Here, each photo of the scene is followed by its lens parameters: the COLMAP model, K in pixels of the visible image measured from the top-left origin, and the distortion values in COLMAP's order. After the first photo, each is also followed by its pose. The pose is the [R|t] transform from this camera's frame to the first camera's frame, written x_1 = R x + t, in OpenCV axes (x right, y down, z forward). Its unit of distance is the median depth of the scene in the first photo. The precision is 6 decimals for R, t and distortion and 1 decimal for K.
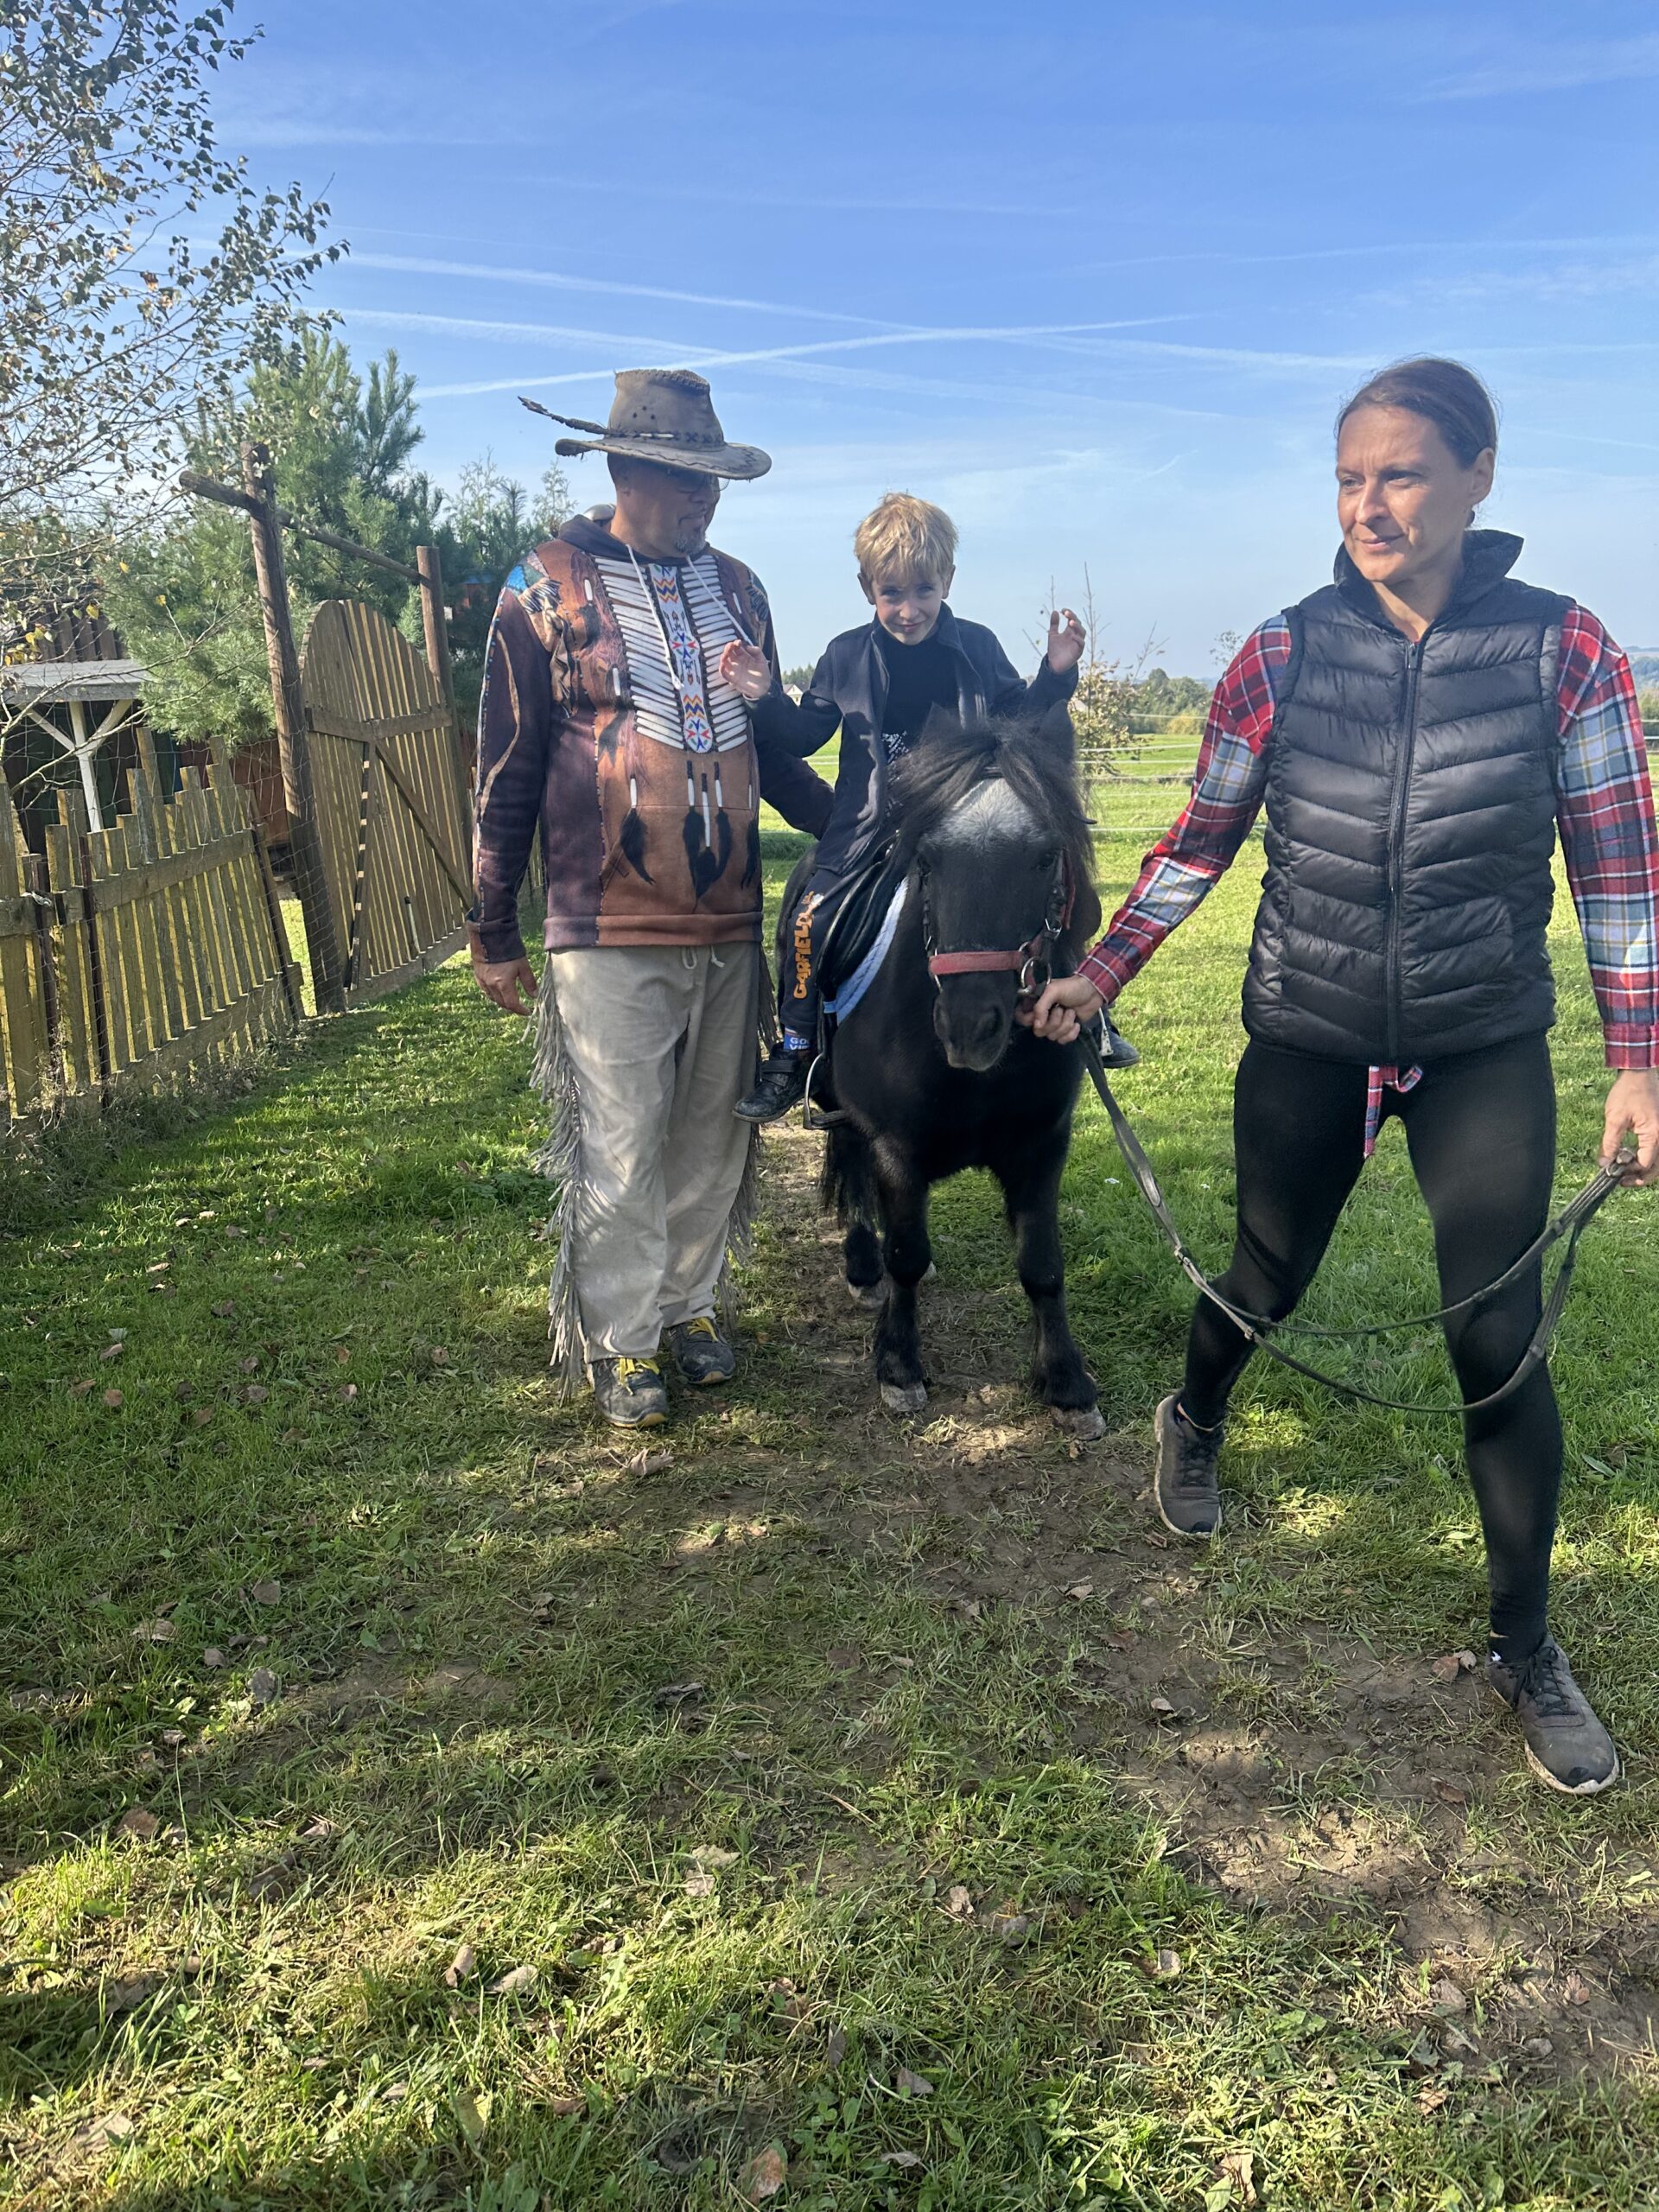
lens RADIAL K [[1523.6, 0, 836.7], [0, 1523.6, 1118.1], [0, 0, 1]] dist [0.005942, -0.006957]
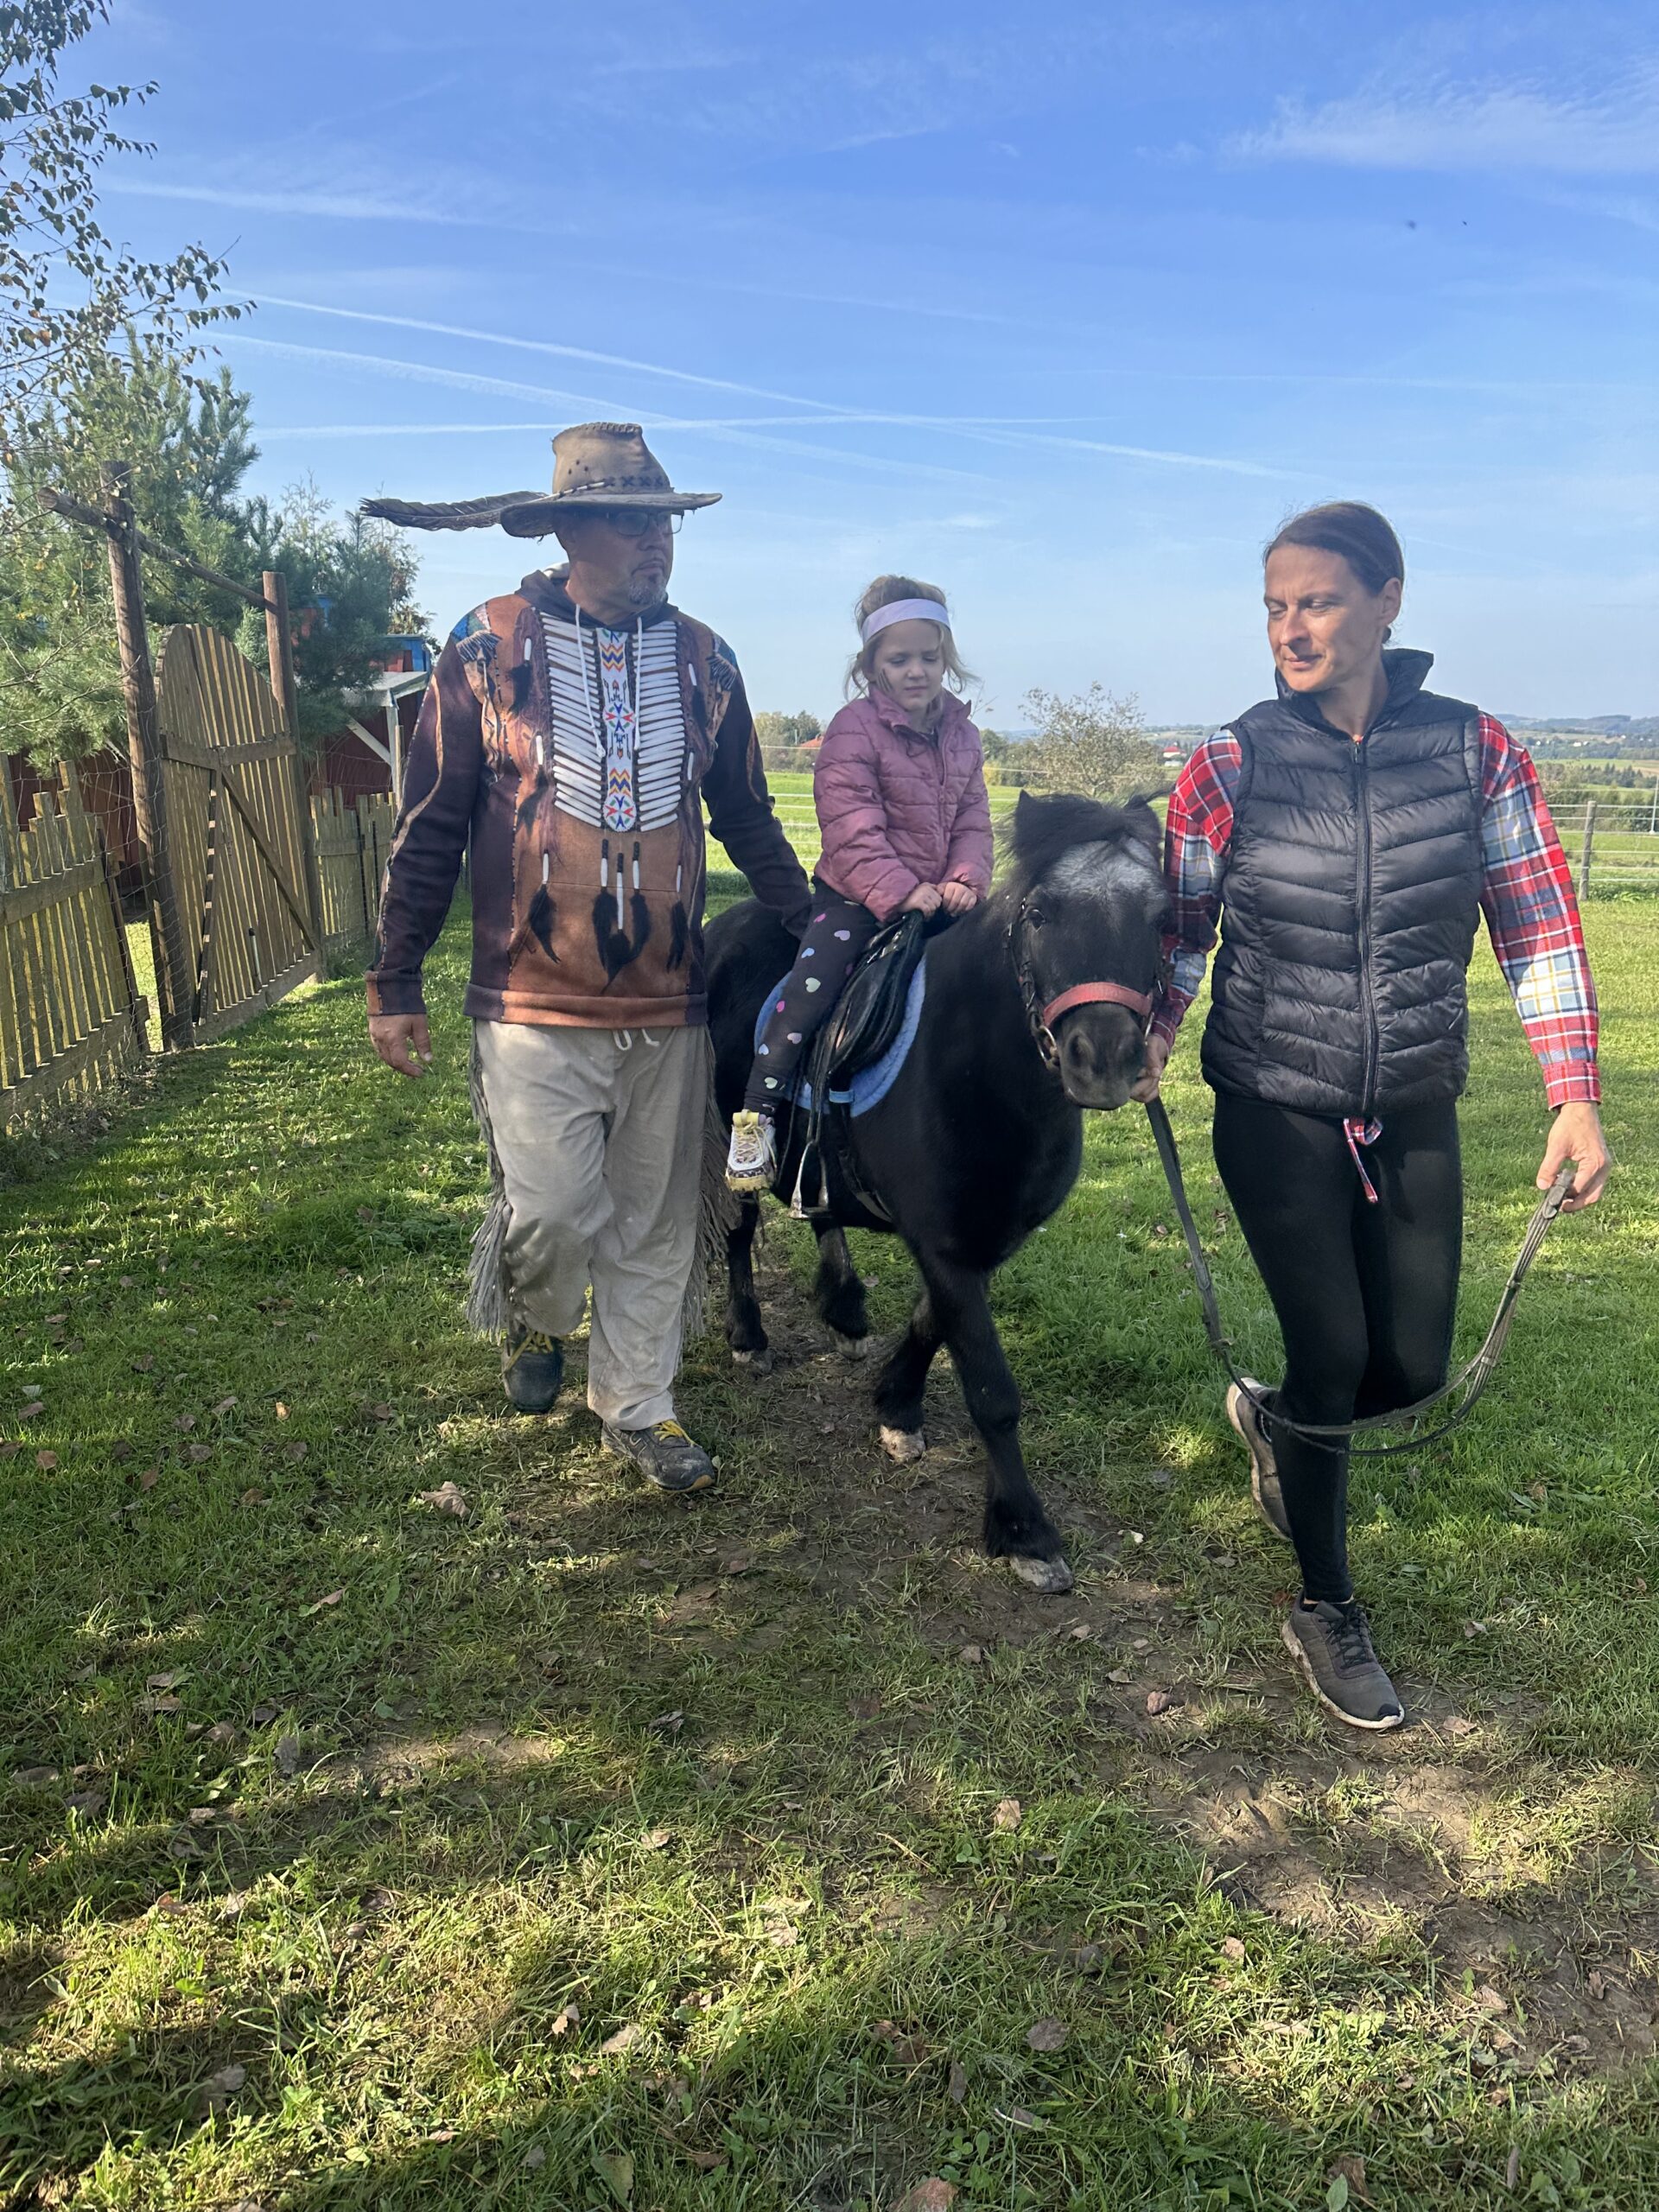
lens RADIAL K [[1529.7, 0, 827.6], [0, 1529.7, 1116.4], [0, 0, 1]] dist [-0.003738, 0.001519]
pose [[0.992570, 0.009502, 0.121307, -0.106293], [-0.006455, 0.999654, -0.025480, -0.010934], [-0.121507, 0.024508, 0.992288, -0.018381]]
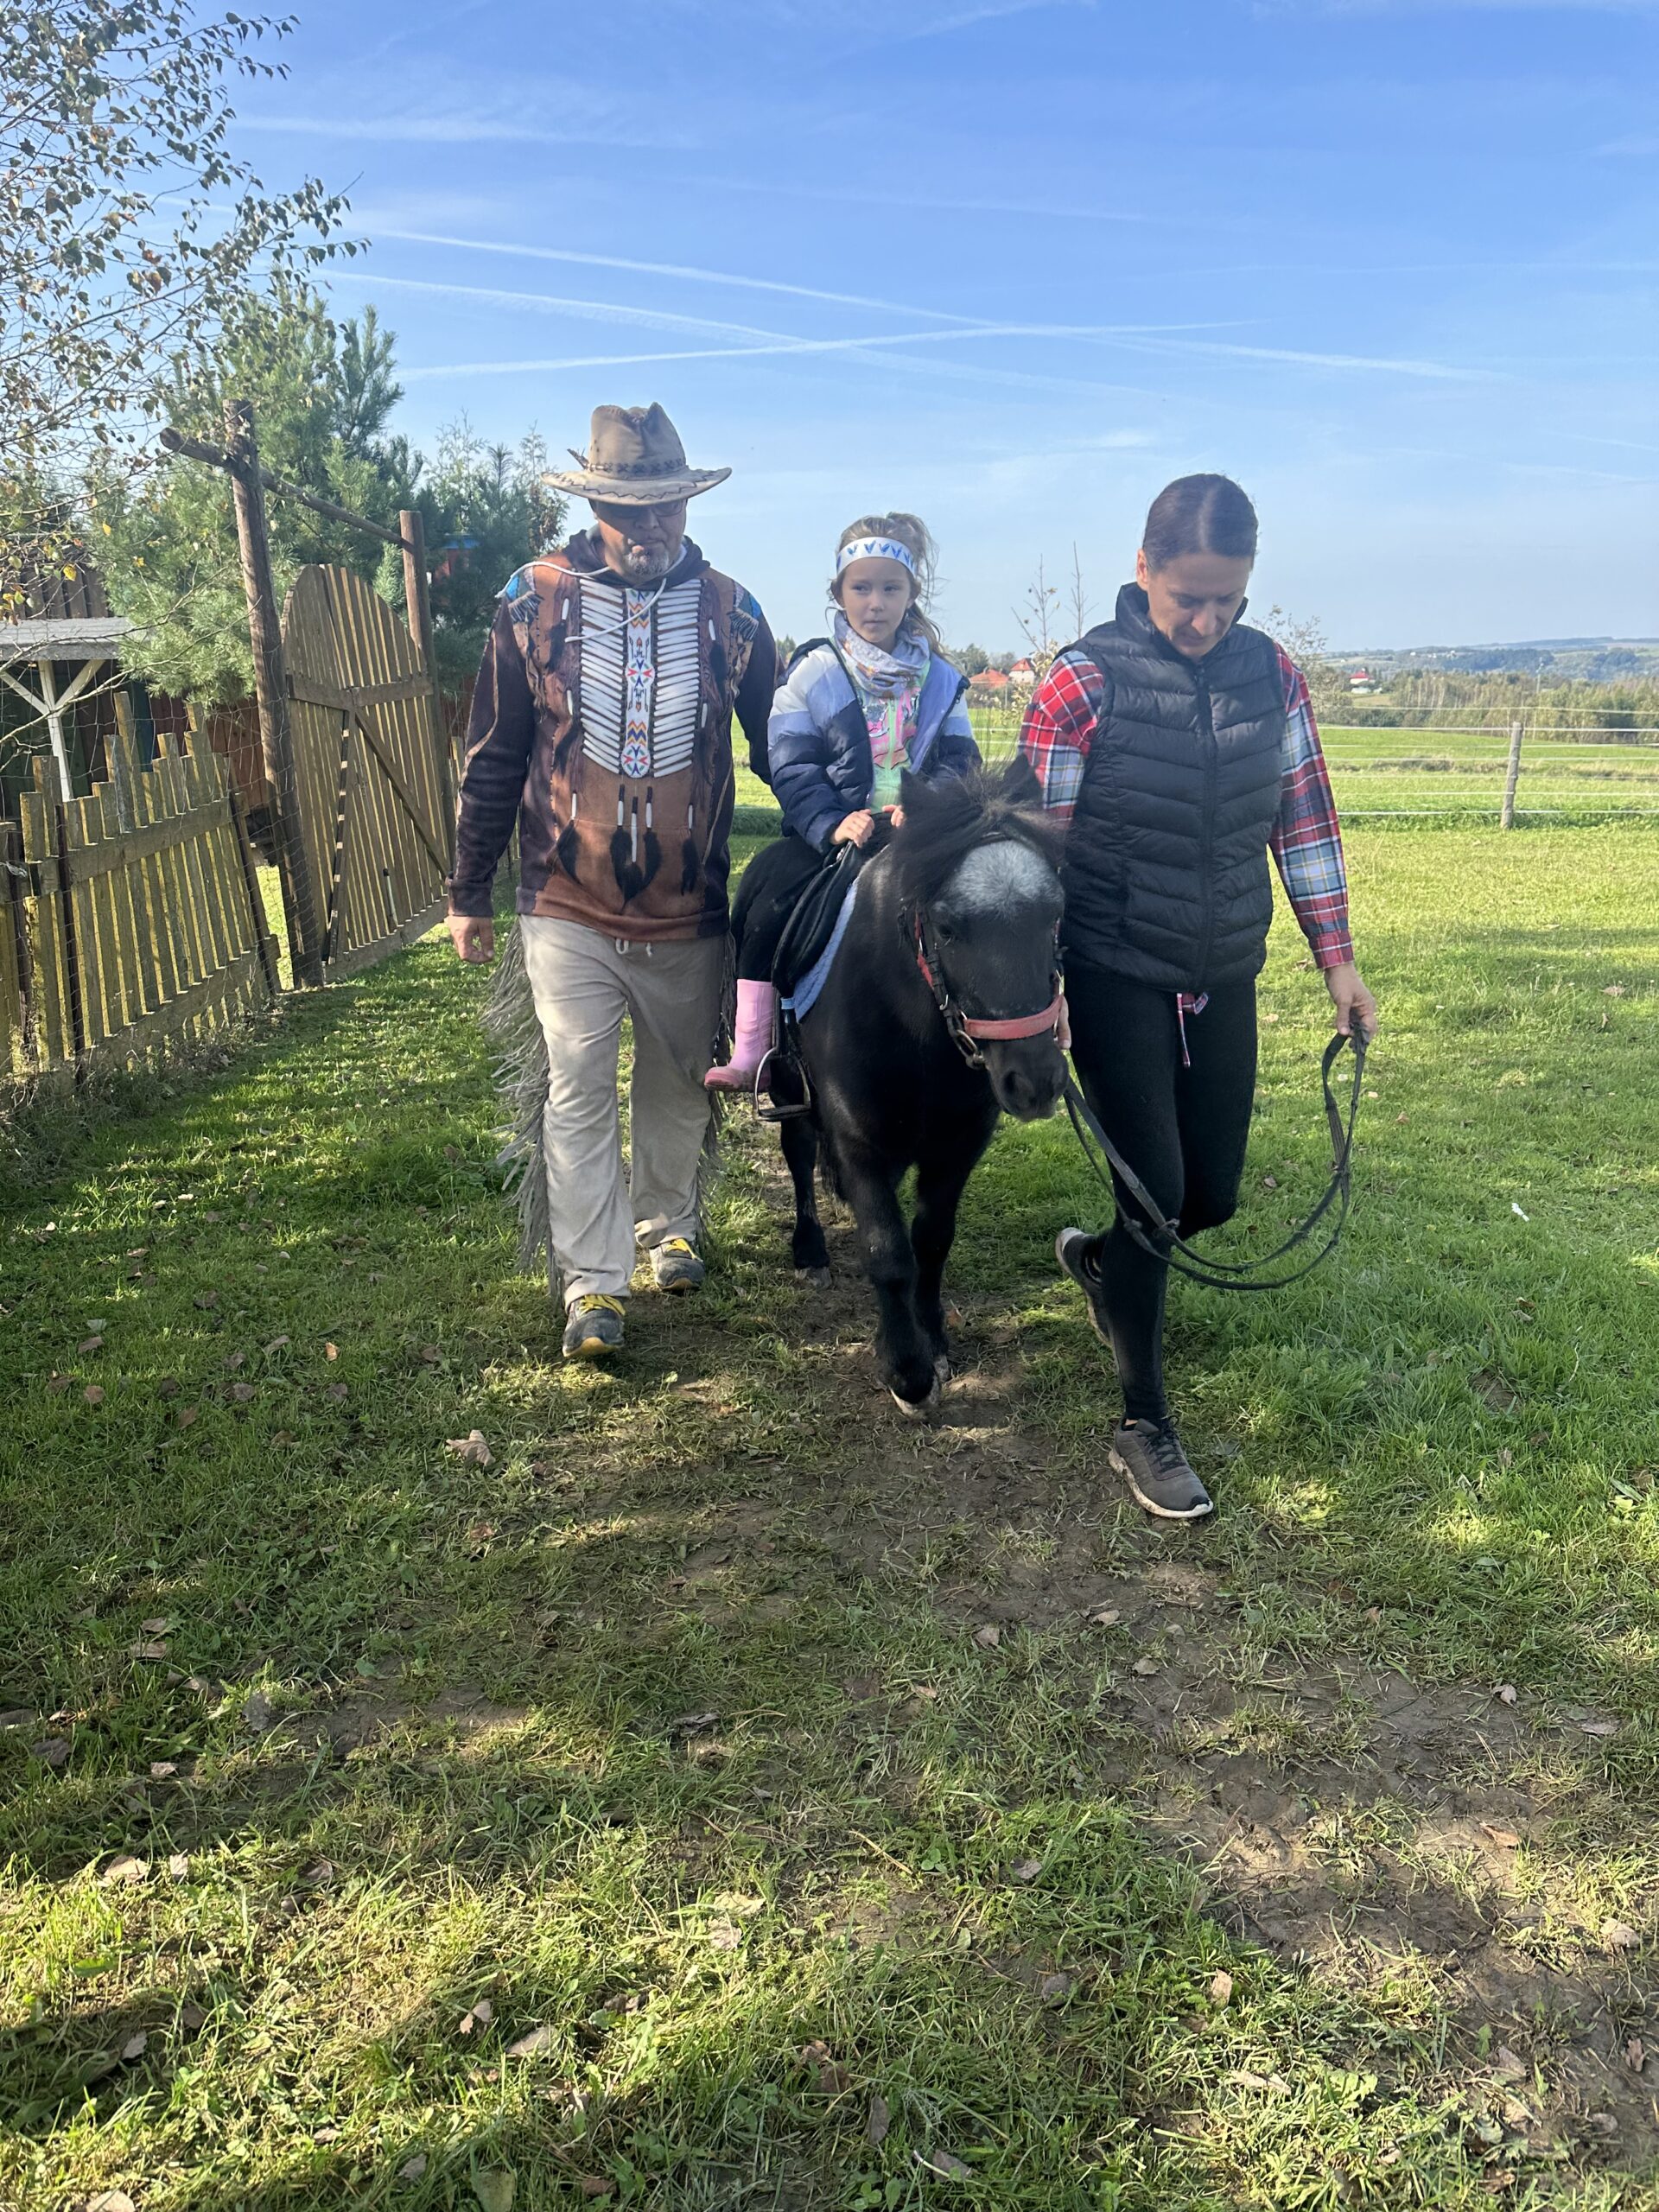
lens RADIAL K [[1526.7, 0, 833.9], [0, 1526.7, 1113.5], [0, 0, 1]] dist [0.004698, -0.004780]
pose [[0.999691, 0.016602, 0.018487, -0.026846], [-0.016841, 0.999776, 0.012844, -0.015086], [-0.018269, -0.013152, 0.999747, 0.026629]]
